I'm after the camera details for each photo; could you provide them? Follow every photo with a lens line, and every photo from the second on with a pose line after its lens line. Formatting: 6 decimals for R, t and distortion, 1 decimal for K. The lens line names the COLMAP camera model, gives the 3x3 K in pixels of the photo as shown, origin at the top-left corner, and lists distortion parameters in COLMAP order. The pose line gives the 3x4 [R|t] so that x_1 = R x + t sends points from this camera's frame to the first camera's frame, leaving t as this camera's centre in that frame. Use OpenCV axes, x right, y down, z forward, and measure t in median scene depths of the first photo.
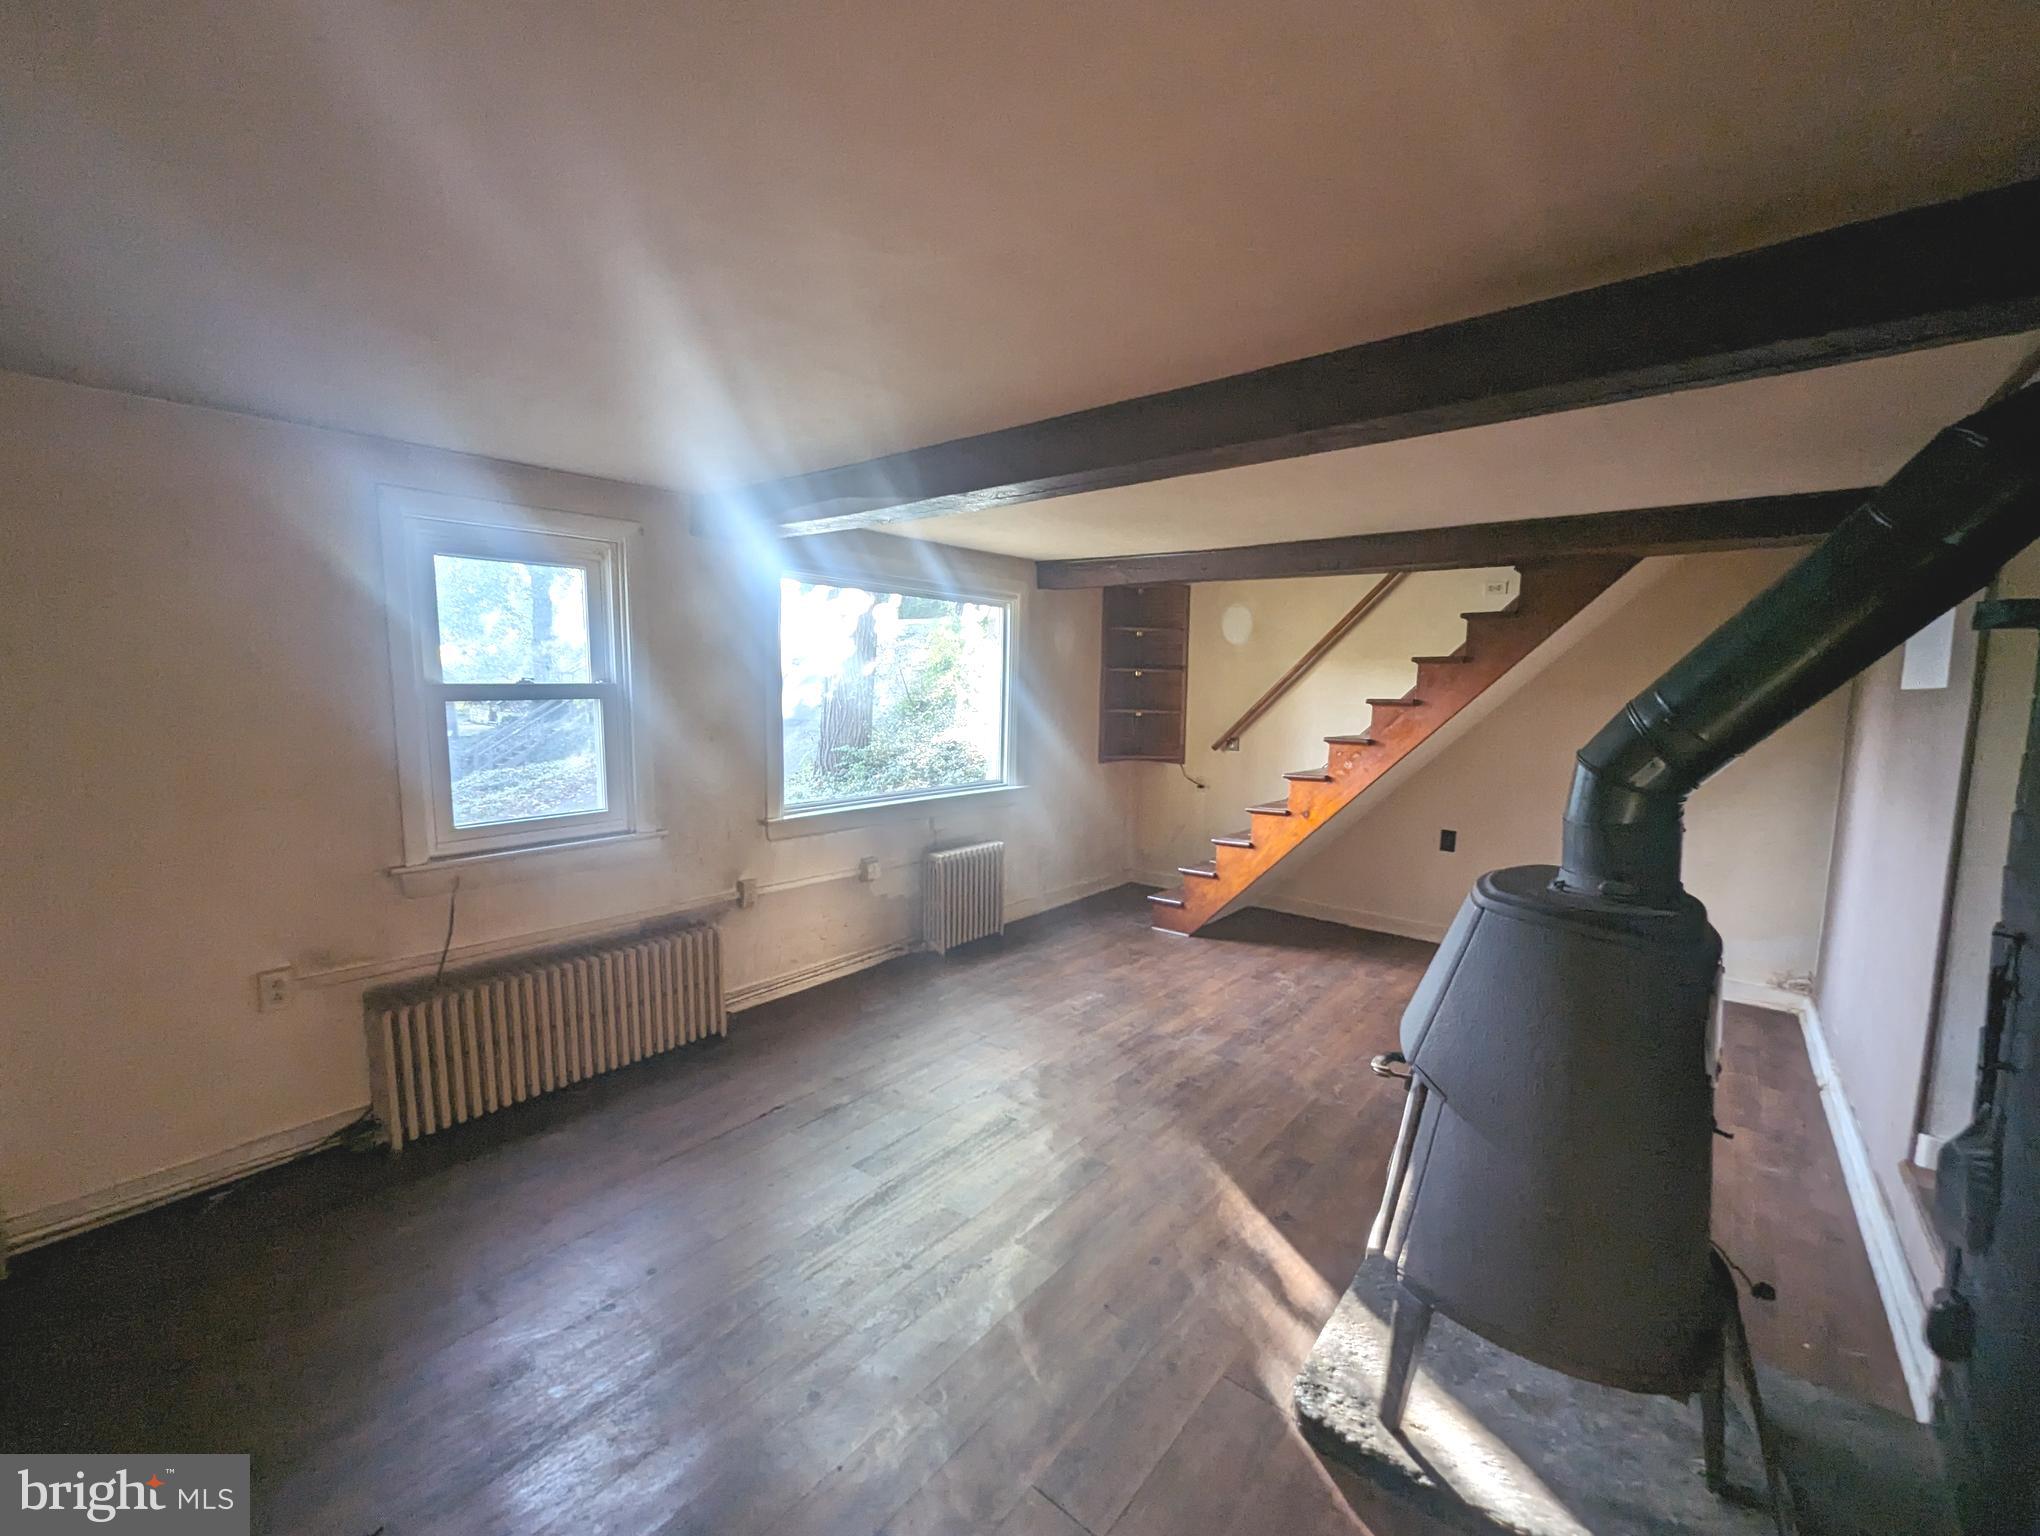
lens RADIAL K [[839.8, 0, 1020.0], [0, 839.8, 768.0], [0, 0, 1]] dist [-0.001640, -0.000504]
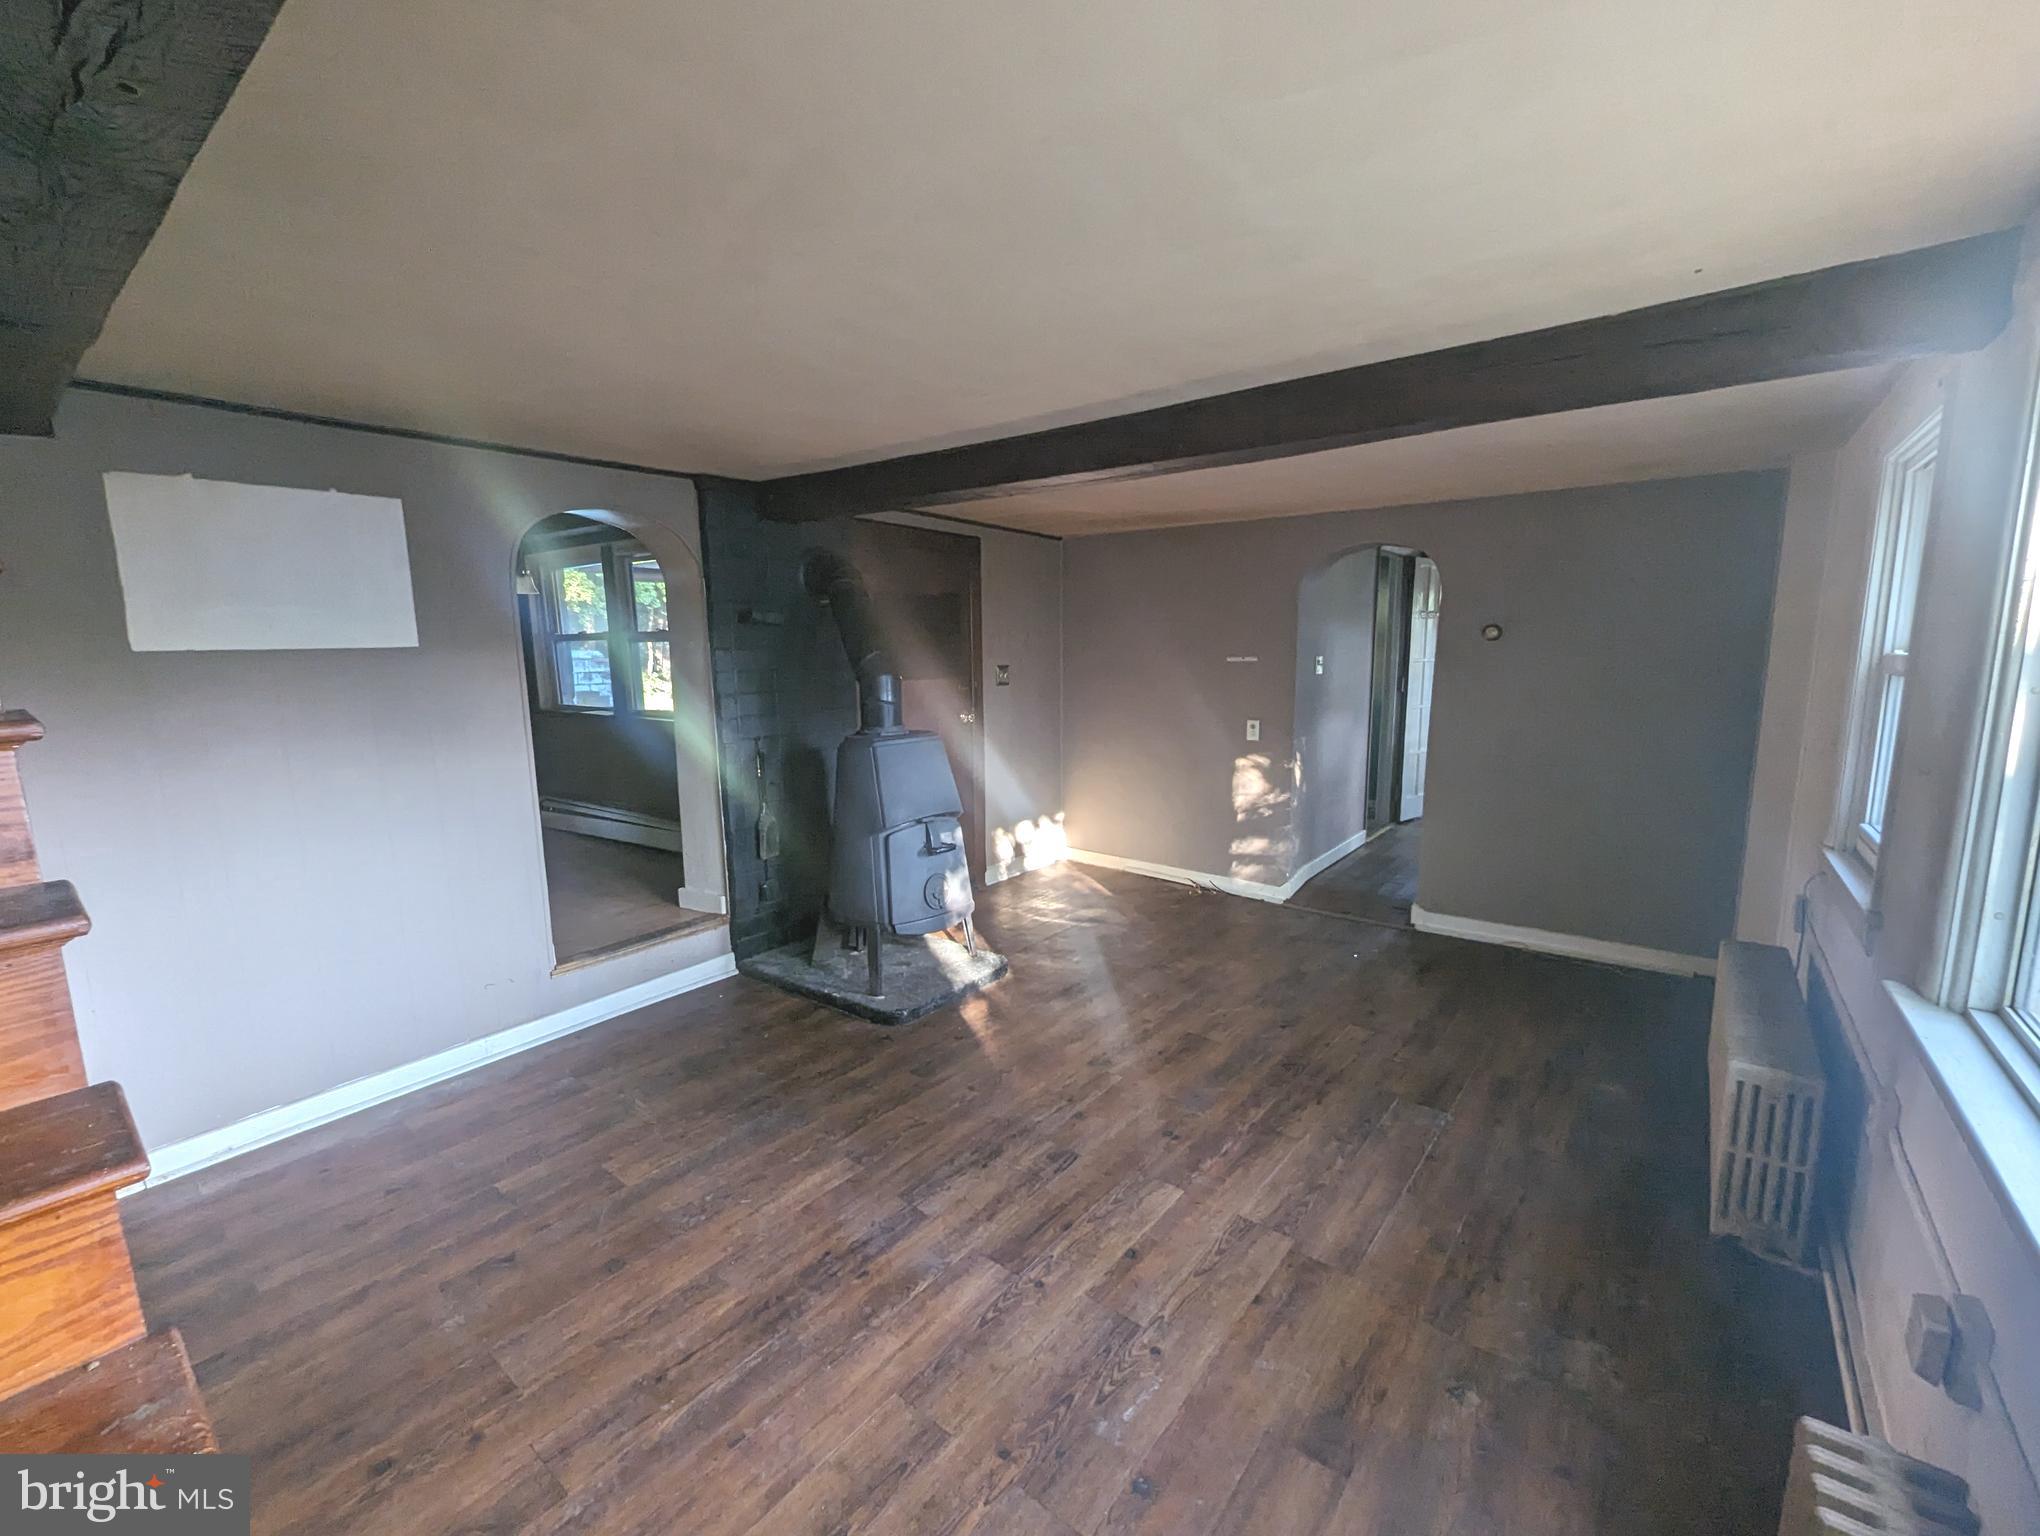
lens RADIAL K [[839.8, 0, 1020.0], [0, 839.8, 768.0], [0, 0, 1]] dist [-0.001640, -0.000504]
pose [[-0.999950, 0.000161, -0.010027, 0.158396], [-0.002451, 0.965635, 0.259891, -0.163747], [0.009724, 0.259902, -0.965586, 1.493437]]
